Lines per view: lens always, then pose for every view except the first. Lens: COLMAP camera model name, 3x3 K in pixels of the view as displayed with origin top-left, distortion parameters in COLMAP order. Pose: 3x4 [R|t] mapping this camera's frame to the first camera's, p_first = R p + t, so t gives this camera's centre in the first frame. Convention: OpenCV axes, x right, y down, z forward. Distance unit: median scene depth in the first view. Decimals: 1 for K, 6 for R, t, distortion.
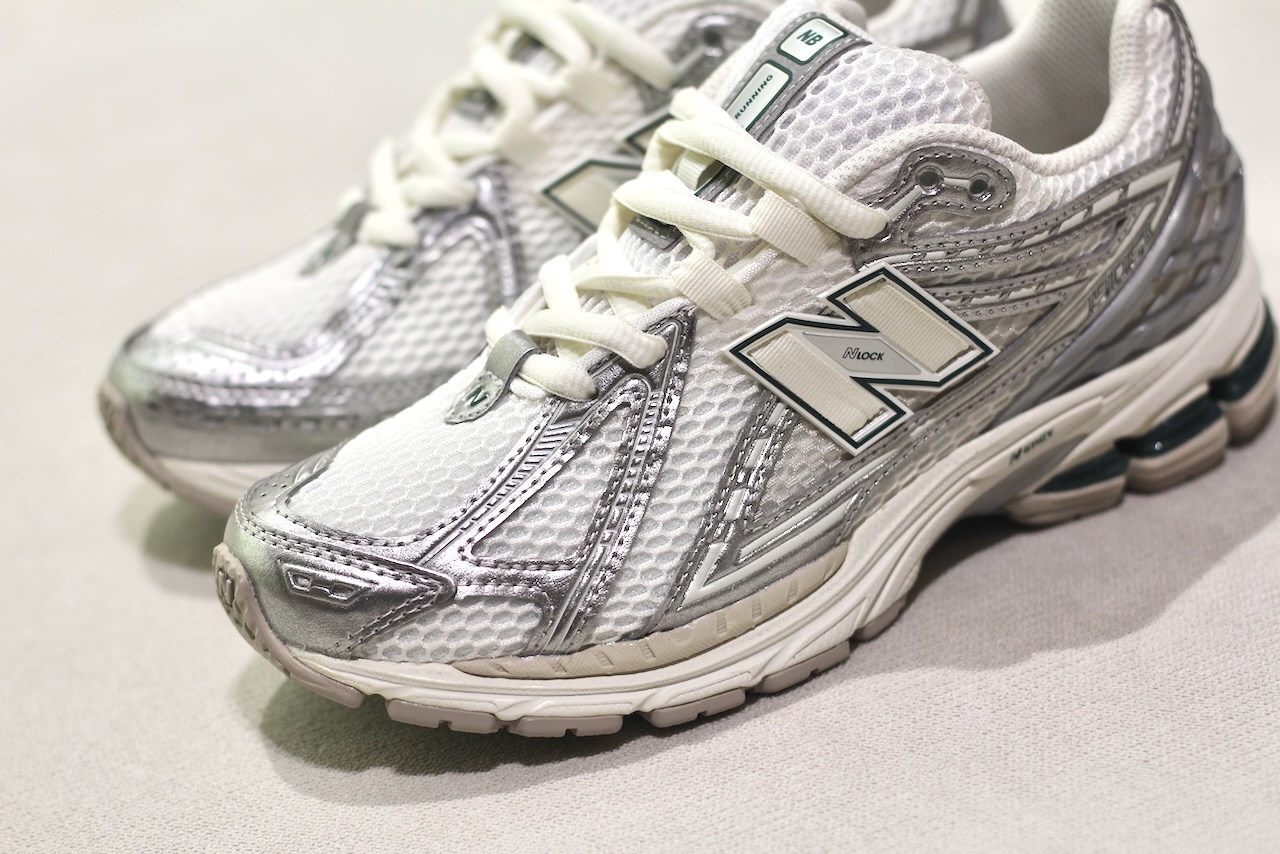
lens RADIAL K [[3216.7, 0, 586.0], [0, 3216.7, 427.3], [0, 0, 1]] dist [-0.224018, 2.031246]
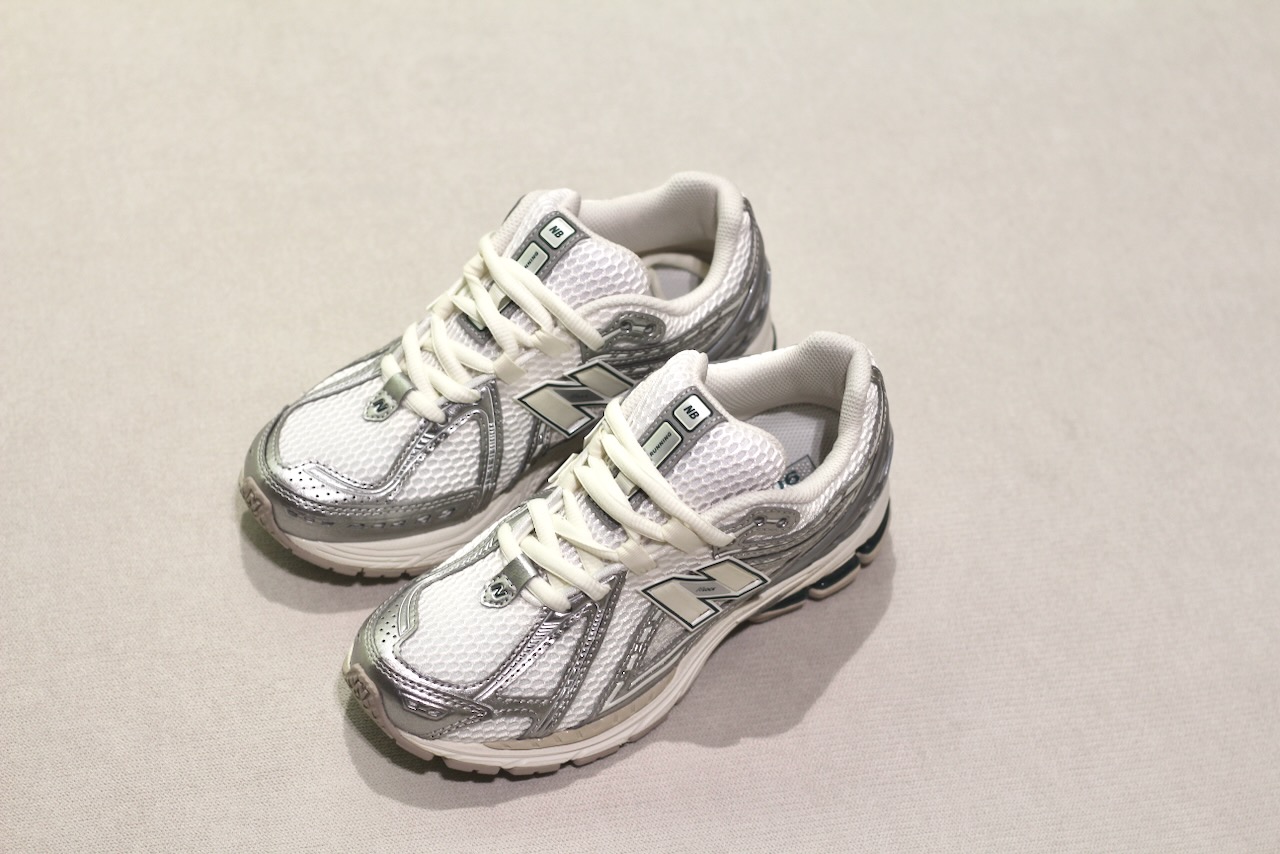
lens RADIAL K [[3216.7, 0, 586.0], [0, 3216.7, 427.3], [0, 0, 1]] dist [-0.224018, 2.031246]
pose [[0.958217, 0.041401, 0.283032, -0.525299], [-0.147059, 0.919992, 0.363302, -0.793633], [-0.245346, -0.389744, 0.887640, -0.633415]]
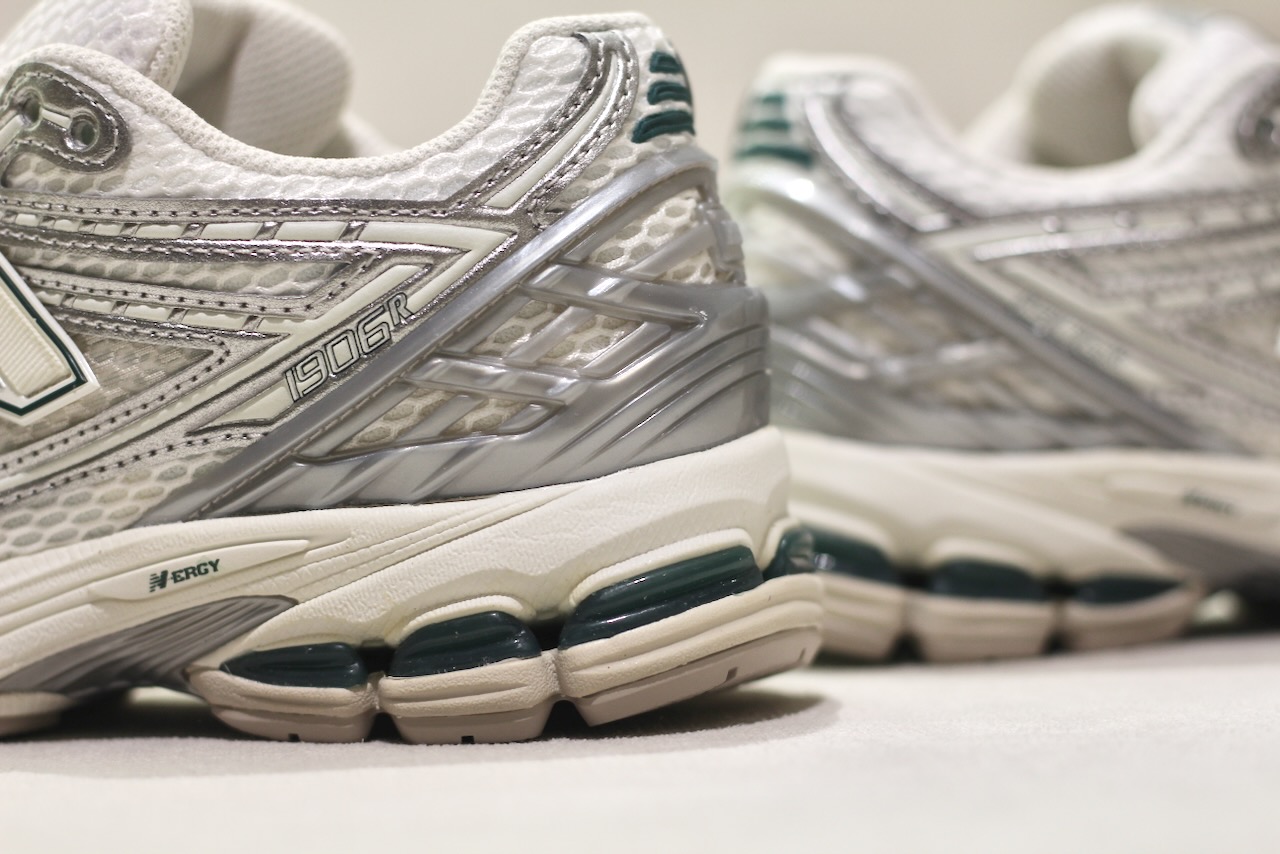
lens RADIAL K [[3216.7, 0, 586.0], [0, 3216.7, 427.3], [0, 0, 1]] dist [-0.224018, 2.031246]
pose [[0.722772, 0.155818, -0.673292, 0.696056], [-0.373314, 0.907907, -0.190635, 0.080308], [0.581582, 0.389135, 0.714378, 0.571497]]
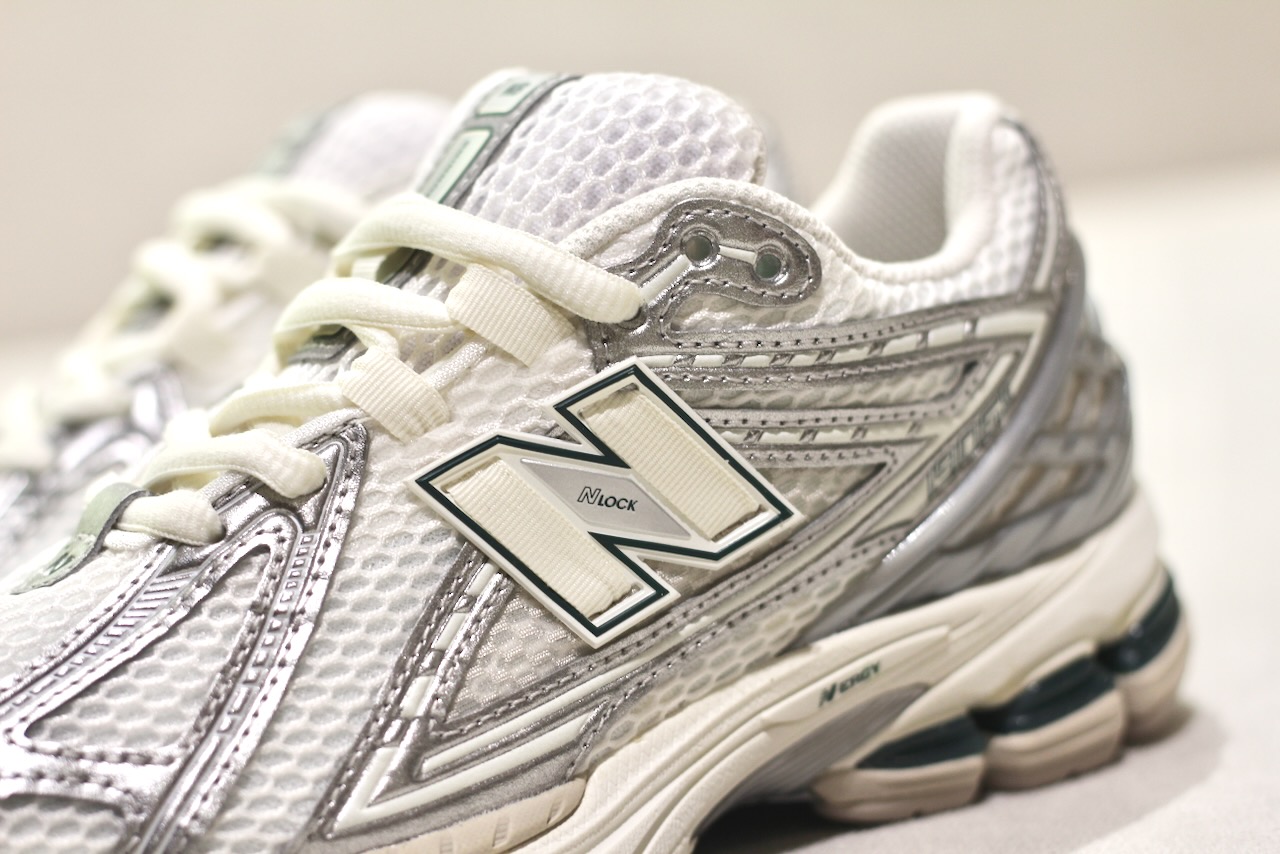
lens RADIAL K [[3216.7, 0, 586.0], [0, 3216.7, 427.3], [0, 0, 1]] dist [-0.224018, 2.031246]
pose [[0.998735, 0.026379, 0.042817, 0.051356], [-0.011347, 0.947636, -0.319151, 0.187958], [-0.048993, 0.318261, 0.946736, 0.330178]]
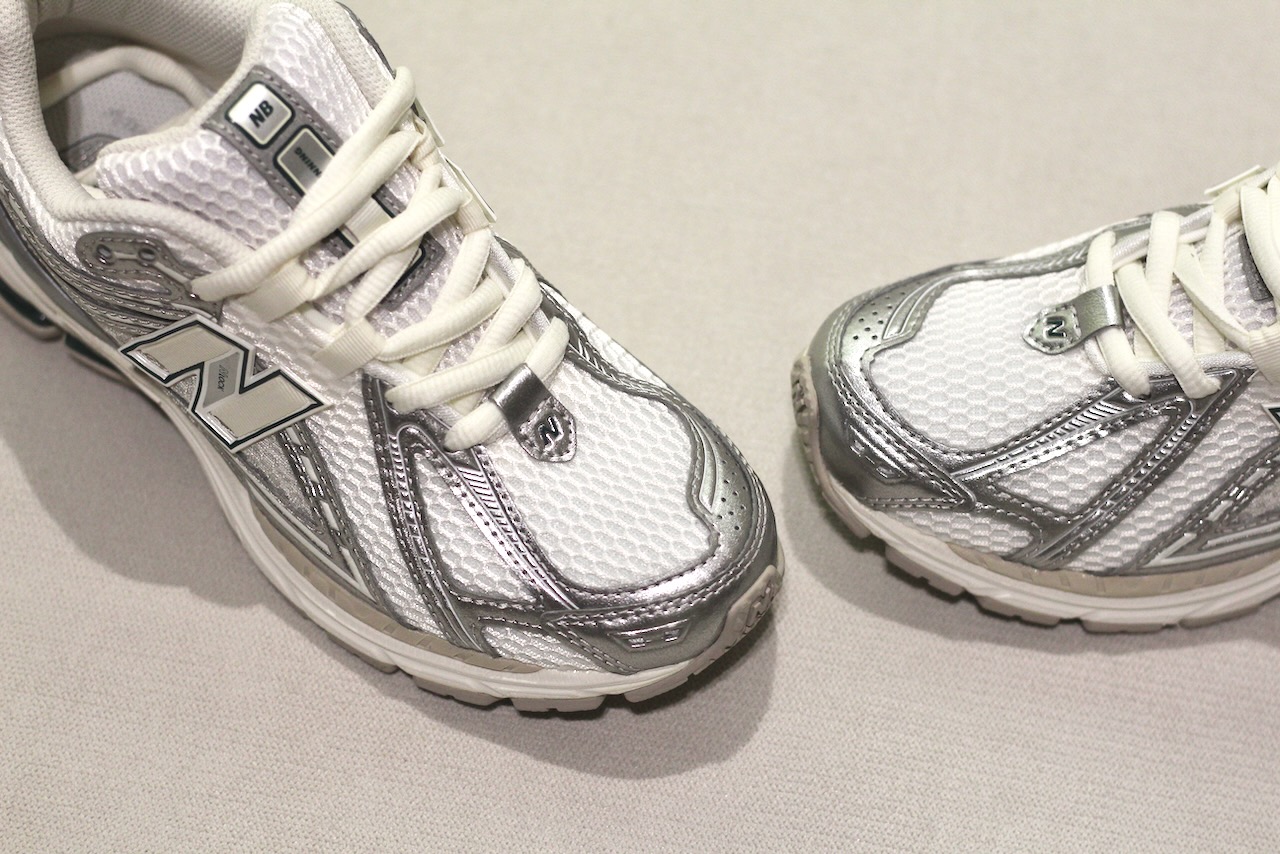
lens RADIAL K [[3216.7, 0, 586.0], [0, 3216.7, 427.3], [0, 0, 1]] dist [-0.224018, 2.031246]
pose [[0.929918, 0.367766, -0.001130, -0.181855], [-0.309645, 0.784605, 0.537135, -0.564431], [0.198426, -0.499142, 0.843495, -0.032072]]
